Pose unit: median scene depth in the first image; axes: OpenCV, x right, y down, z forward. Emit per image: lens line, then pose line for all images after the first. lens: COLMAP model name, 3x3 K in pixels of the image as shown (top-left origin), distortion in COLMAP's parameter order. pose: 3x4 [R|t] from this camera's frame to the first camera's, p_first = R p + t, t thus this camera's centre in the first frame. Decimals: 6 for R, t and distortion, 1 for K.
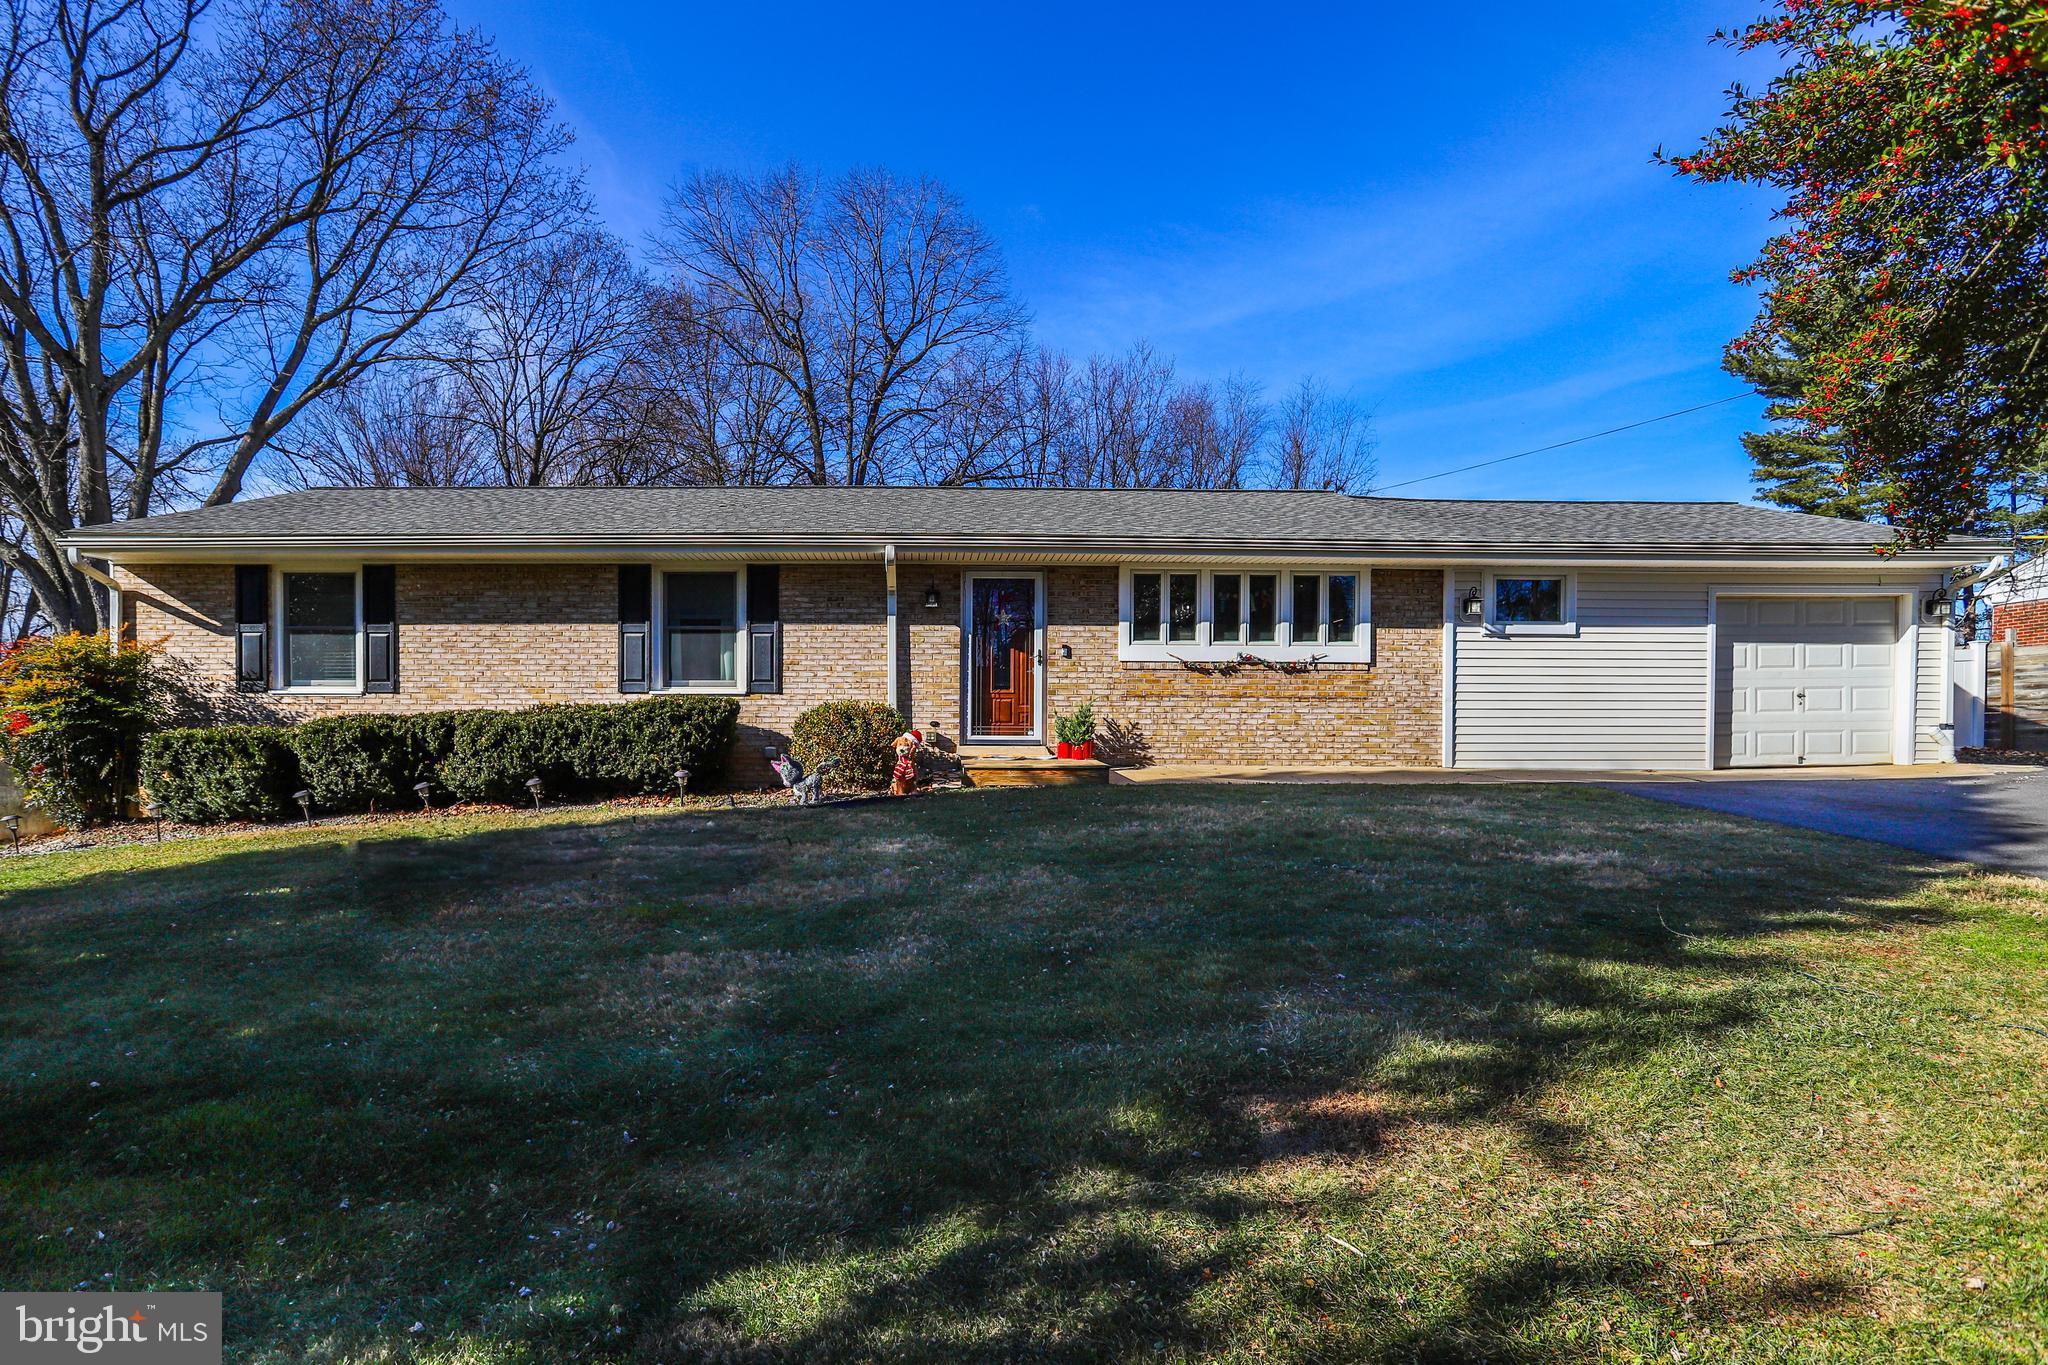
lens RADIAL K [[996.8, 0, 1031.5], [0, 996.8, 682.7], [0, 0, 1]] dist [-0.064470, 0.038785]
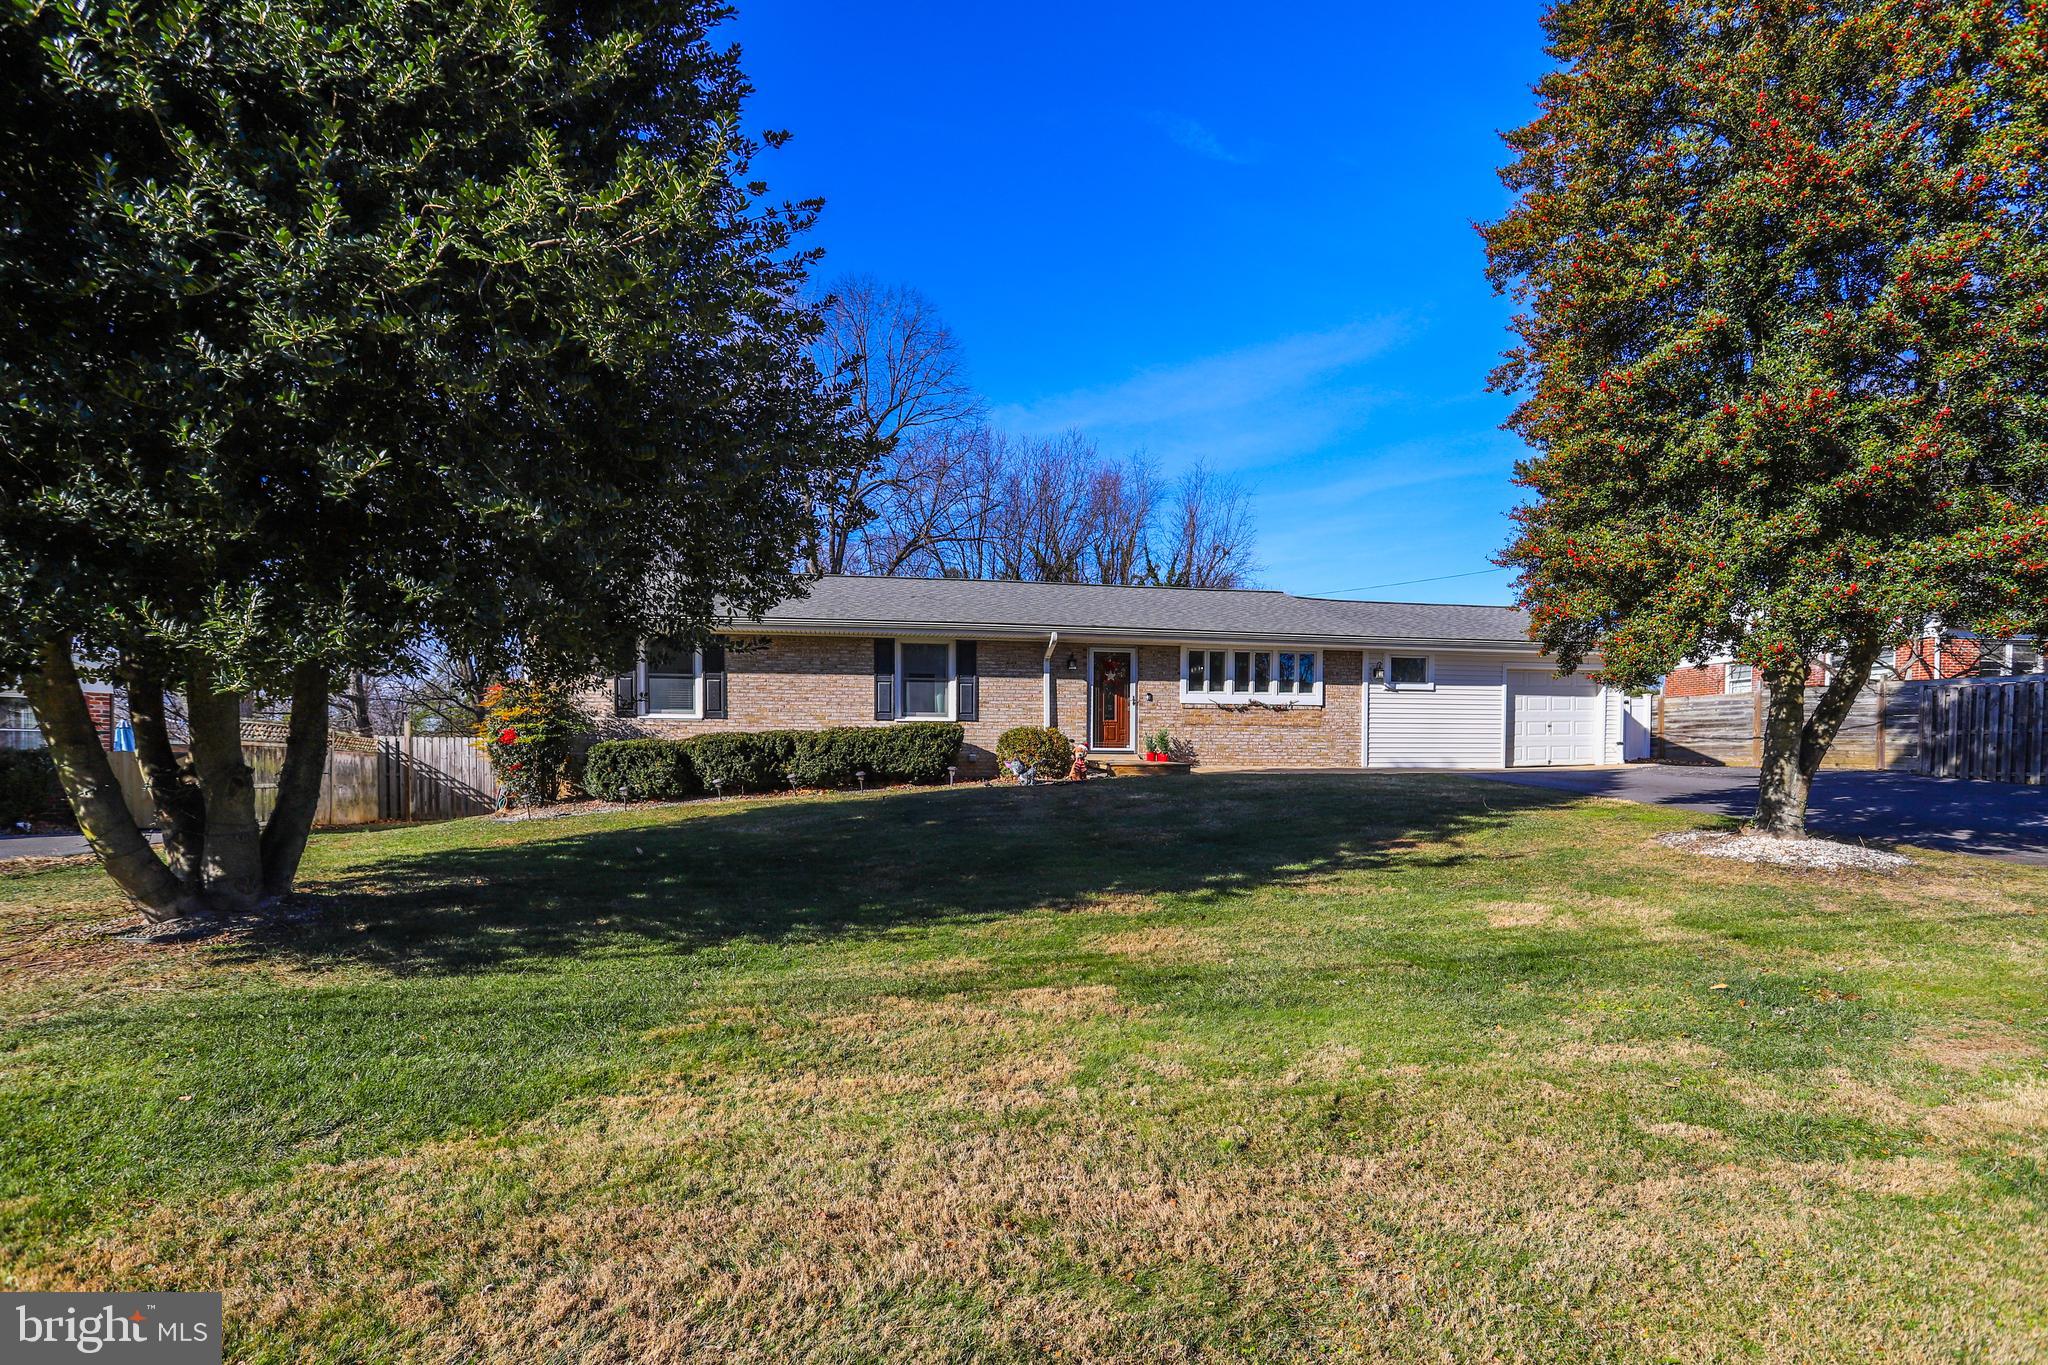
lens RADIAL K [[1087.8, 0, 1024.0], [0, 1087.8, 682.5], [0, 0, 1]] dist [-0.112895, 0.054173]
pose [[0.984421, 0.013707, 0.175291, -0.484664], [-0.008485, 0.999498, -0.030510, 0.001345], [-0.175621, 0.028548, 0.984044, -0.728690]]
